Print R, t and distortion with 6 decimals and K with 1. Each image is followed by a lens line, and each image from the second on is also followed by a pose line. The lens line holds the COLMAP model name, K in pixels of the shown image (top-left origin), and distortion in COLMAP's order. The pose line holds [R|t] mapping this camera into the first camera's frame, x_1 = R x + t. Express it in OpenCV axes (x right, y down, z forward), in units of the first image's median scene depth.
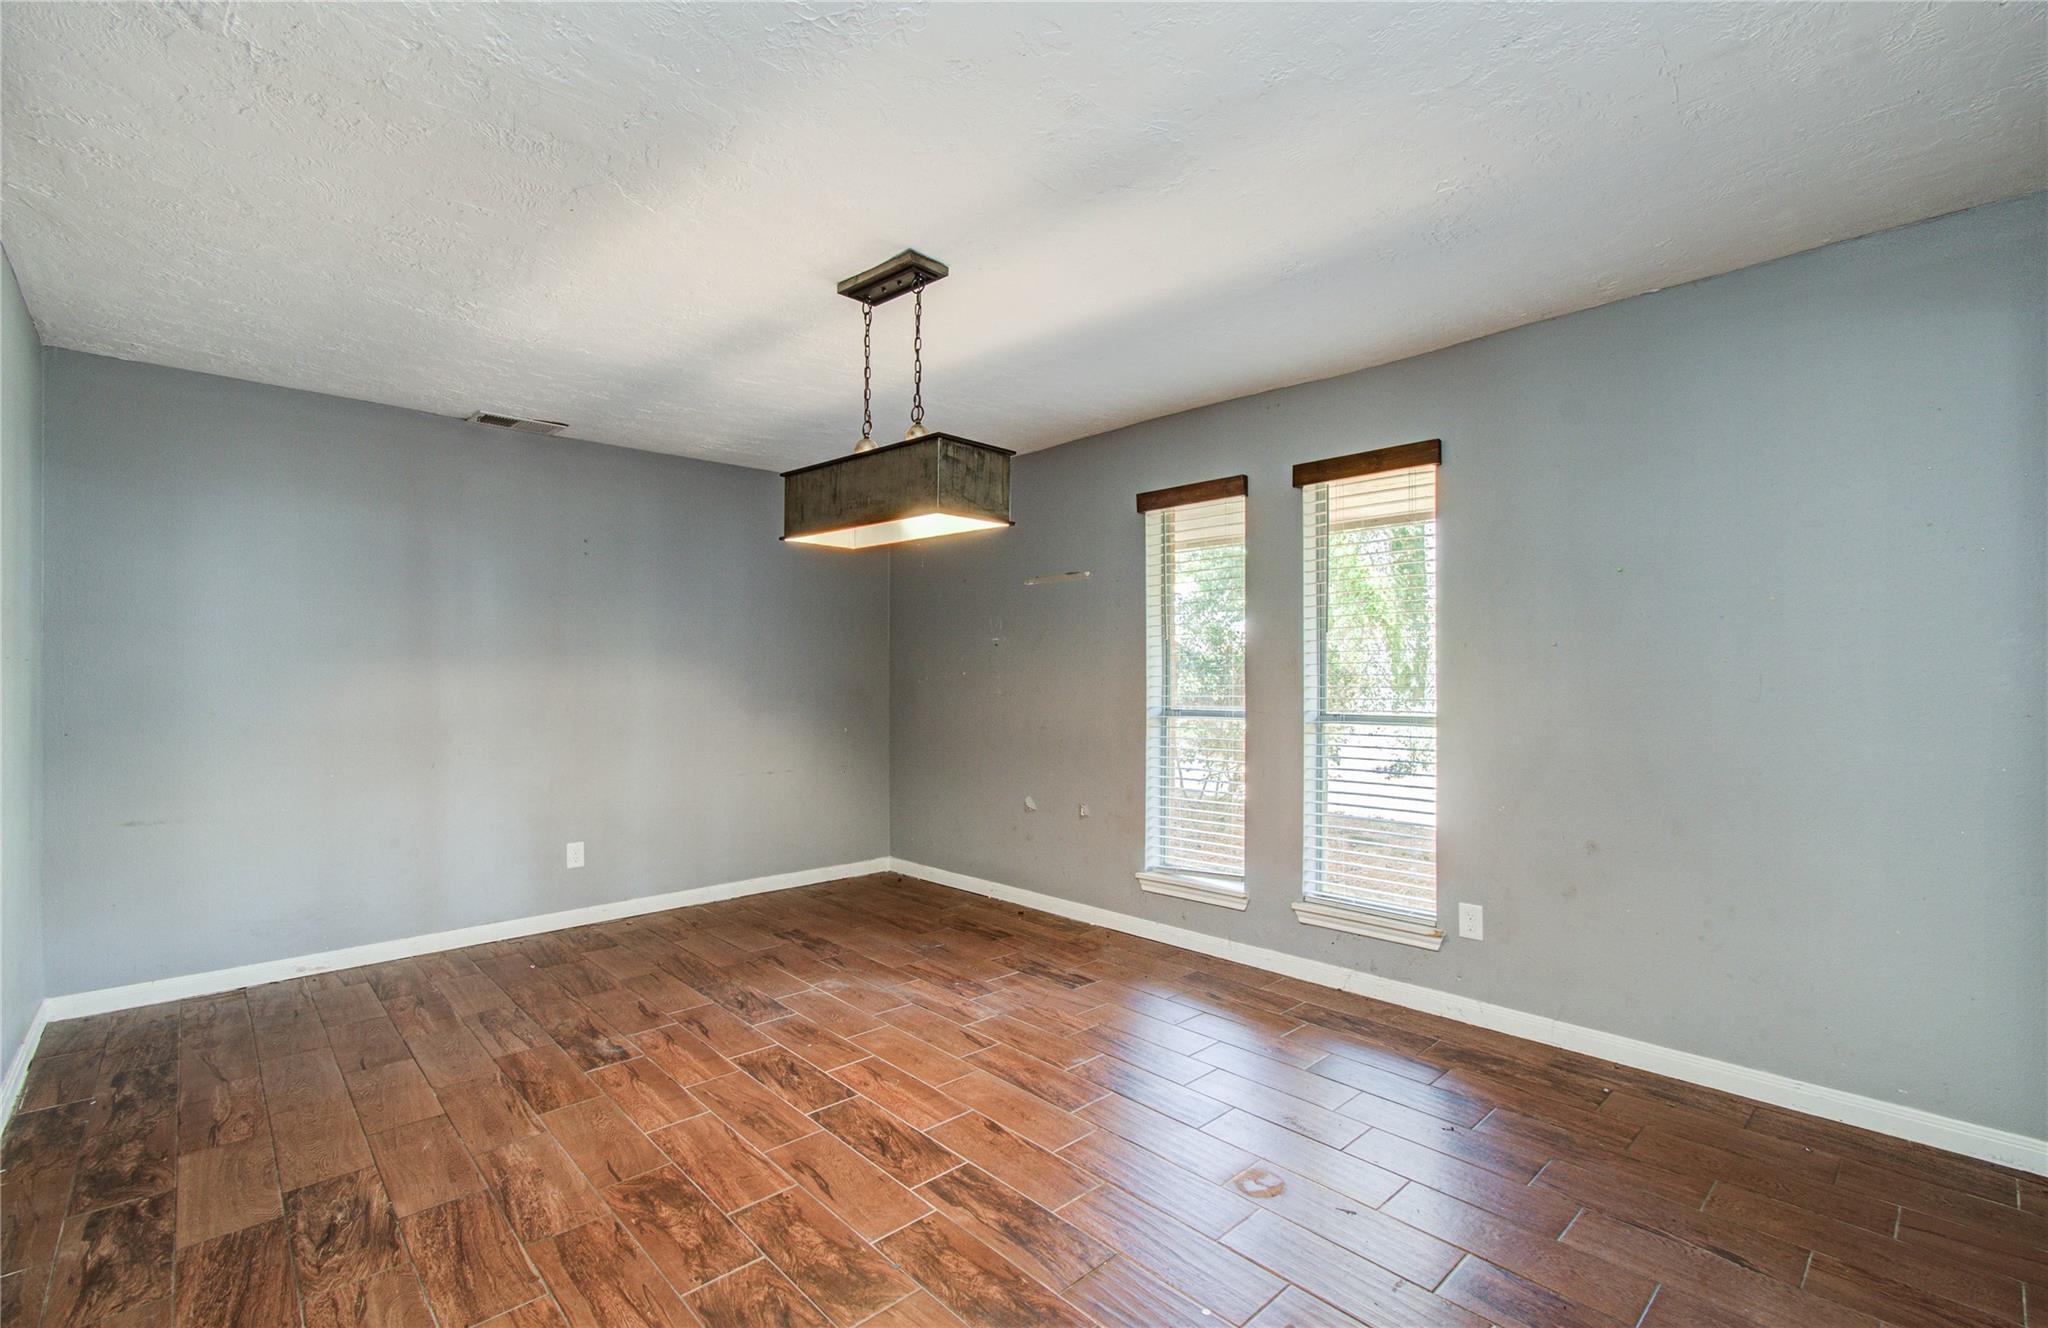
lens RADIAL K [[889.1, 0, 1028.4], [0, 889.1, 678.9], [0, 0, 1]] dist [-0.008489, 0.000995]
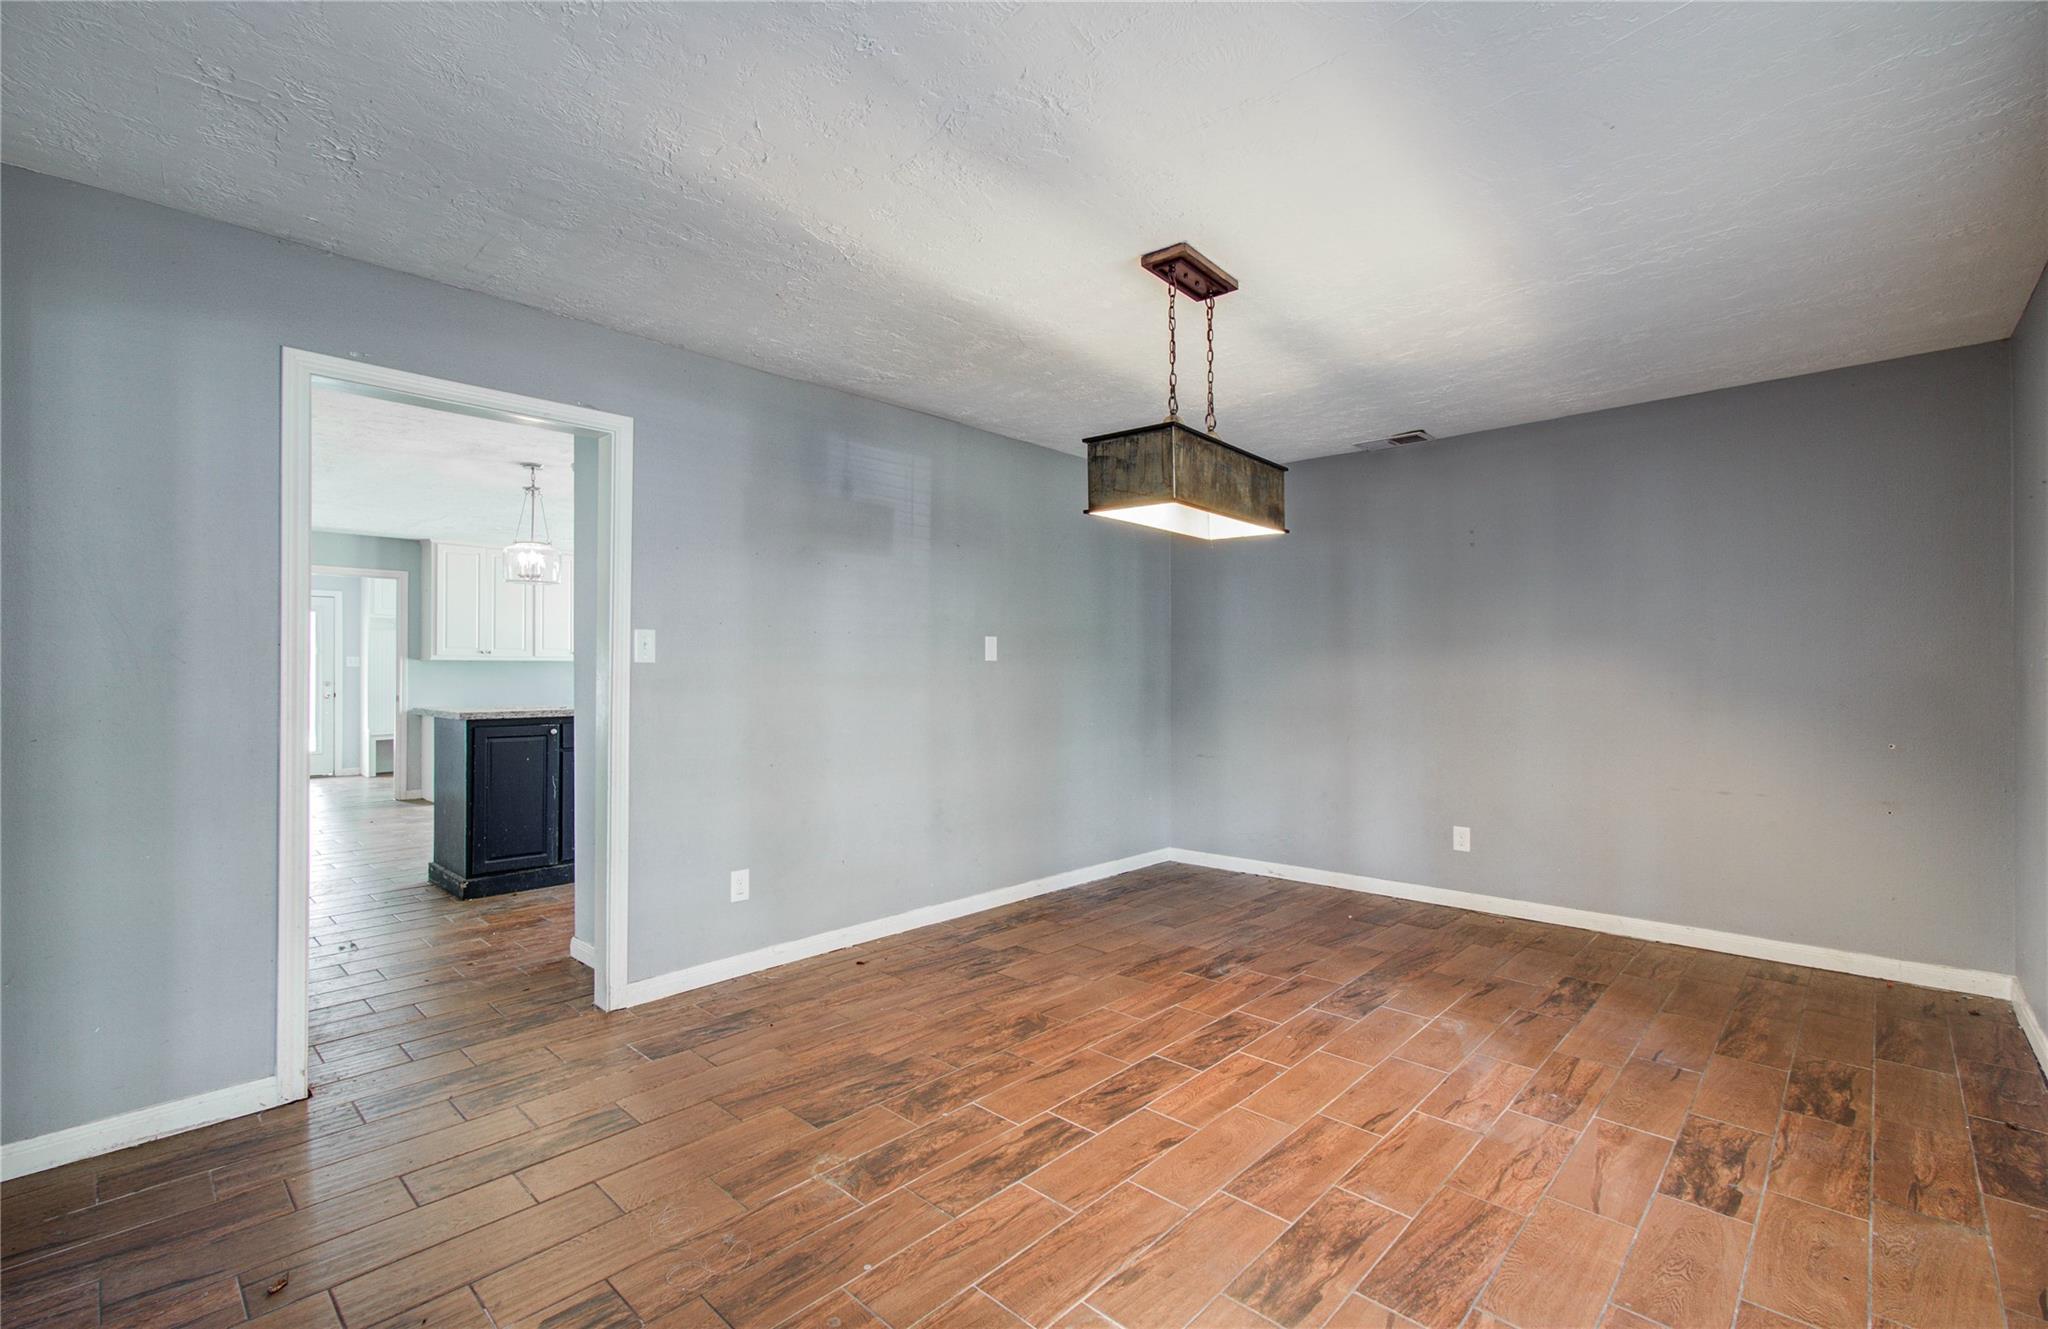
lens RADIAL K [[889.1, 0, 1019.7], [0, 889.1, 656.0], [0, 0, 1]] dist [-0.008489, 0.000995]
pose [[0.047502, -0.017411, -0.998719, 0.761338], [0.004284, 0.999842, -0.017227, 0.003733], [0.998862, -0.003461, 0.047570, 0.676772]]
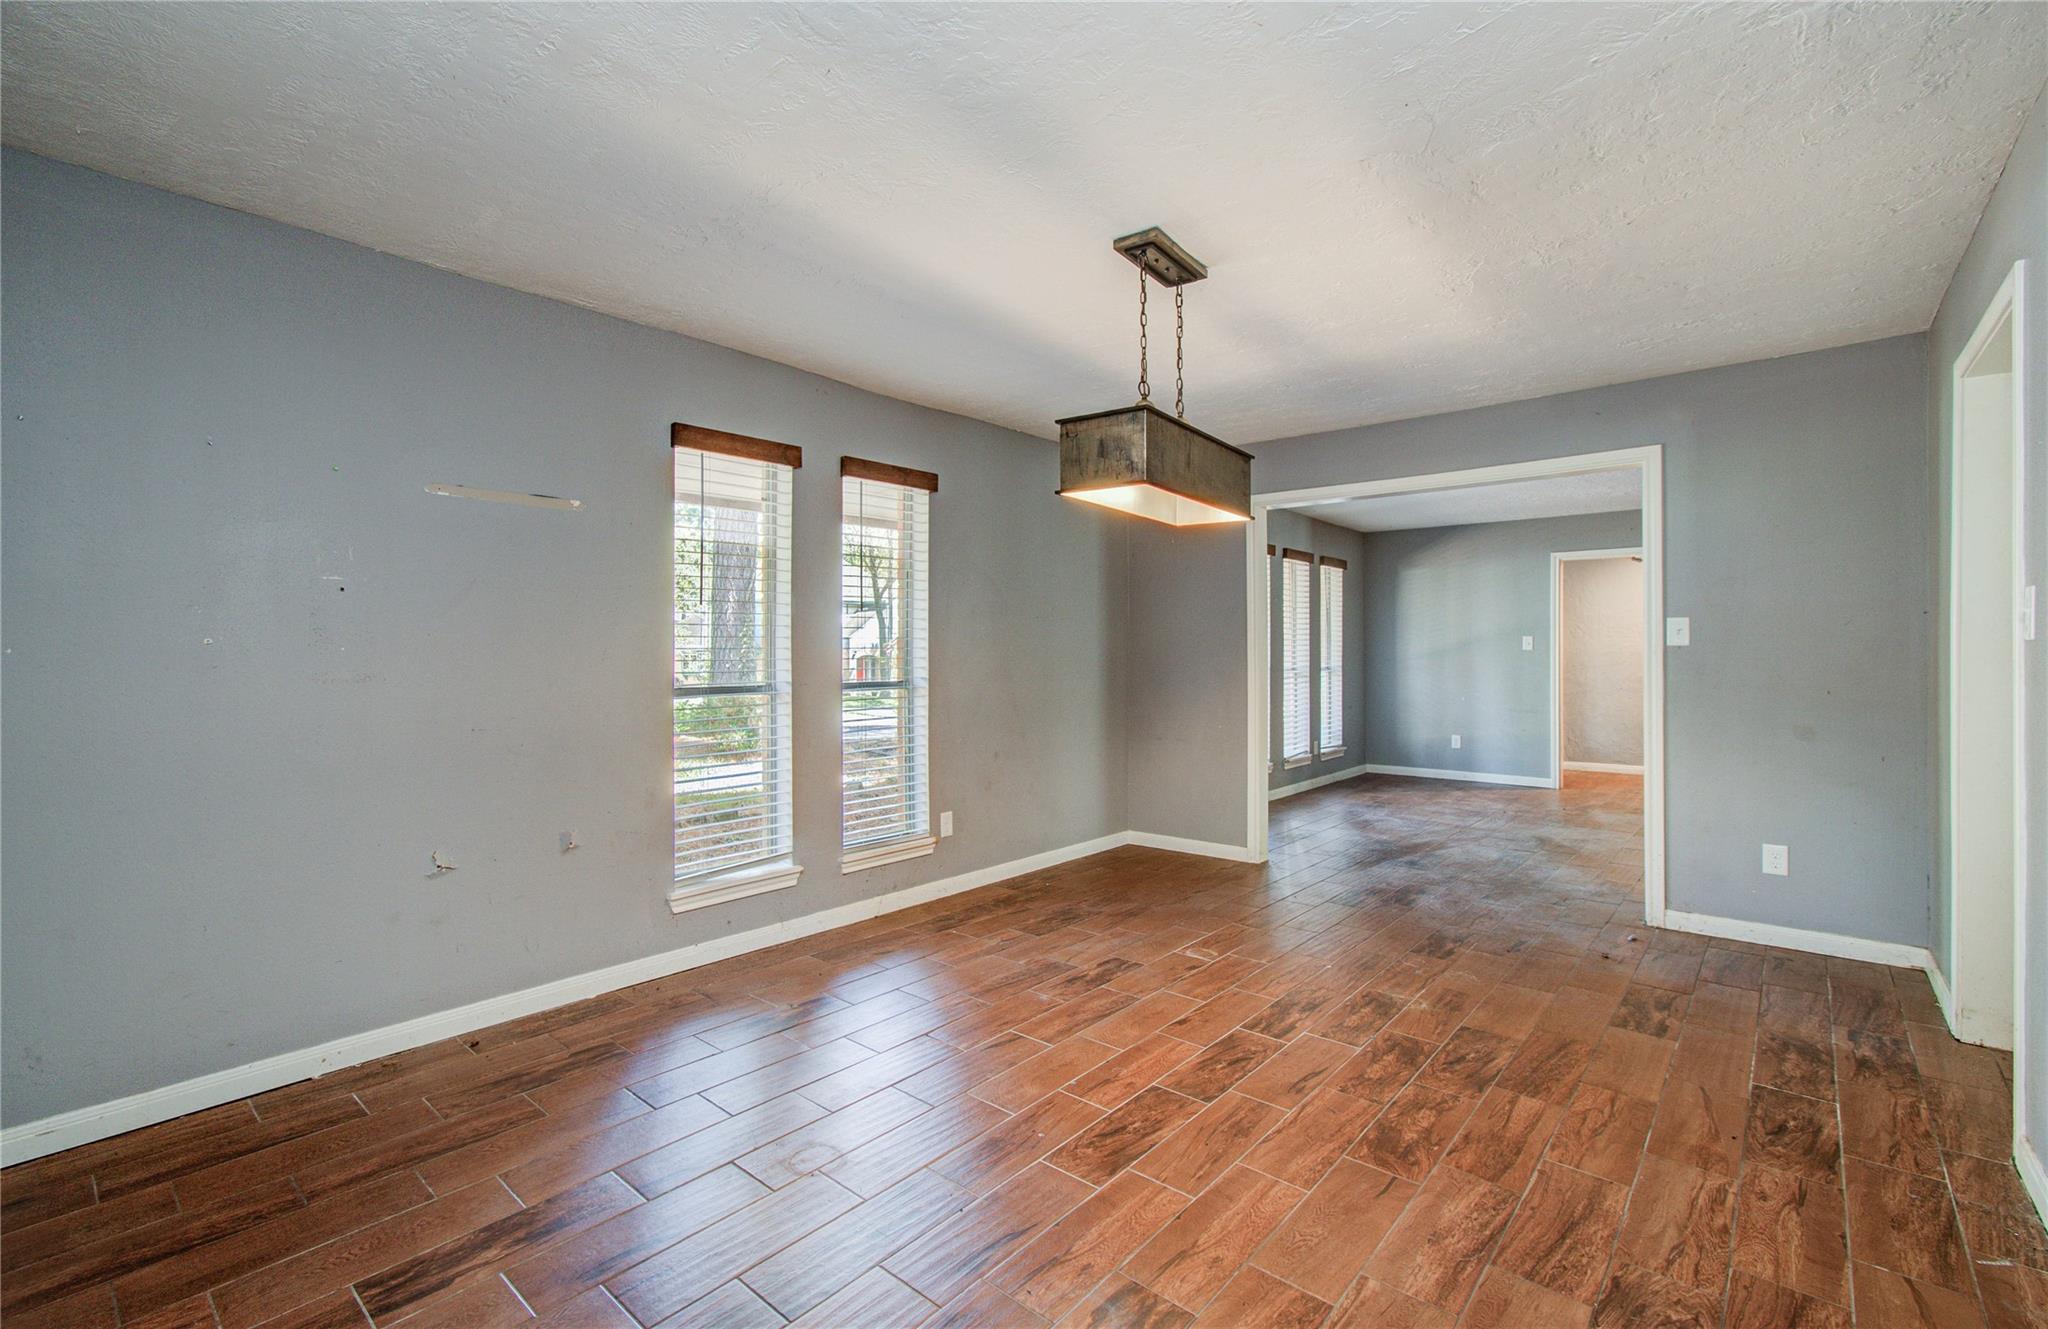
lens RADIAL K [[889.1, 0, 1023.8], [0, 889.1, 667.8], [0, 0, 1]] dist [-0.008489, 0.000995]
pose [[-0.098837, -0.014633, 0.994996, -1.031087], [-0.000334, 0.999892, 0.014672, 0.001838], [-0.995104, 0.001117, -0.098832, 1.127554]]
